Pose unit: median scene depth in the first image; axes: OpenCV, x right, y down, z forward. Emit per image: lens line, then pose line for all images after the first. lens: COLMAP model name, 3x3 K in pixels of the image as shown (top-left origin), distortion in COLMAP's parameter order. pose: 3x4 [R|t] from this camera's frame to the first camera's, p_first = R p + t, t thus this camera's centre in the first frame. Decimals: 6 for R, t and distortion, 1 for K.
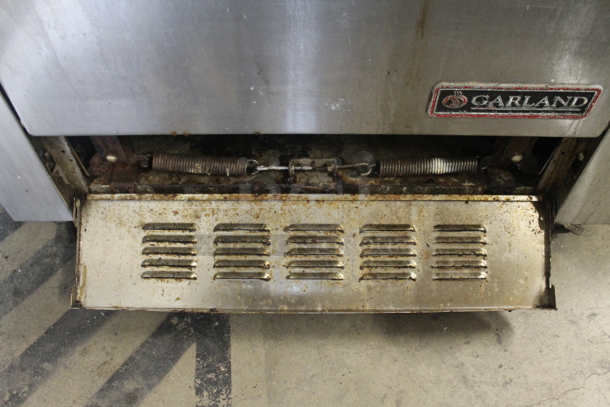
lens RADIAL K [[516.1, 0, 304.4], [0, 516.1, 203.3], [0, 0, 1]] dist [-0.151036, 0.109249]
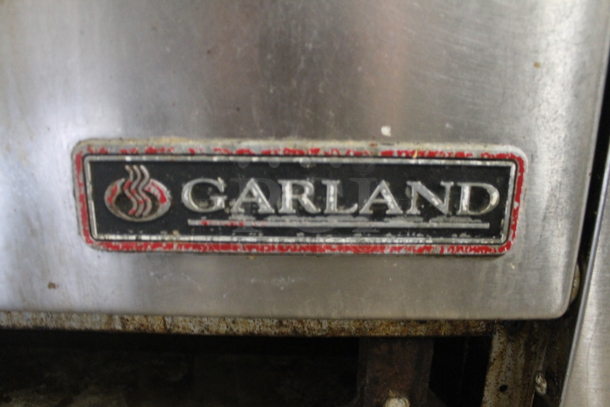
lens RADIAL K [[516.1, 0, 305.9], [0, 516.1, 202.6], [0, 0, 1]] dist [-0.151036, 0.109249]
pose [[0.999653, 0.010955, 0.023941, 0.414034], [0.005051, 0.812640, -0.582744, 0.023188], [-0.025839, 0.582663, 0.812303, 0.690434]]
